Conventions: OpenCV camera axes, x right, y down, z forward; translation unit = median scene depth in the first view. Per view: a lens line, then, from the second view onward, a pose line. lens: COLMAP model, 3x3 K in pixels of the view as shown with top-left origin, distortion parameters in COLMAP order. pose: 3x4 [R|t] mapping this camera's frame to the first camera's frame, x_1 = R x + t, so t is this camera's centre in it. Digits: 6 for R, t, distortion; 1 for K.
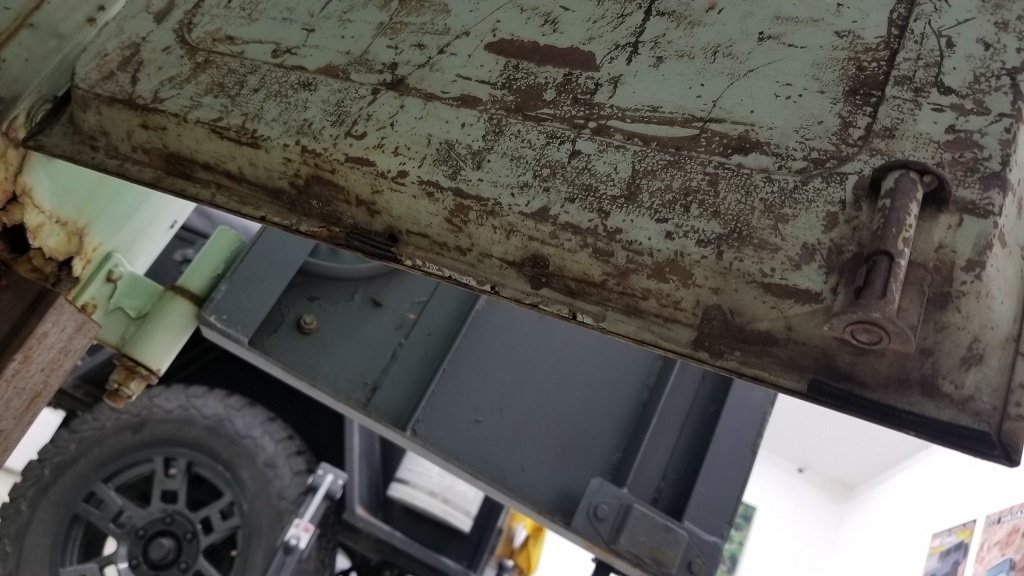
lens RADIAL K [[832.3, 0, 500.6], [0, 832.3, 290.8], [0, 0, 1]] dist [0.057269, -0.132563]
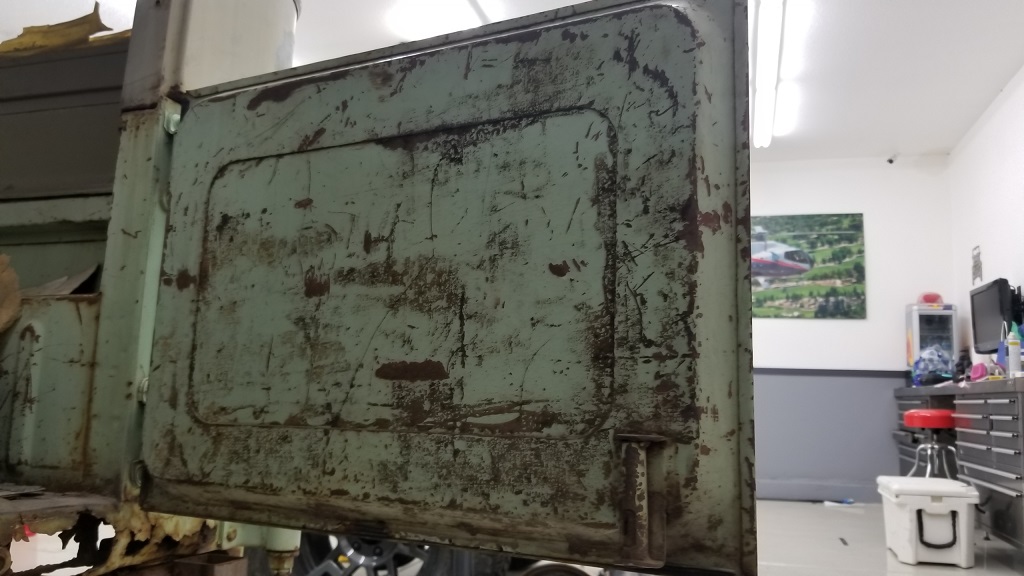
lens RADIAL K [[832.3, 0, 507.0], [0, 832.3, 288.0], [0, 0, 1]] dist [0.057269, -0.132563]
pose [[0.889652, -0.429726, -0.154448, 0.545897], [0.453522, 0.870956, 0.189089, -0.682293], [0.053261, -0.238269, 0.969738, -0.420810]]
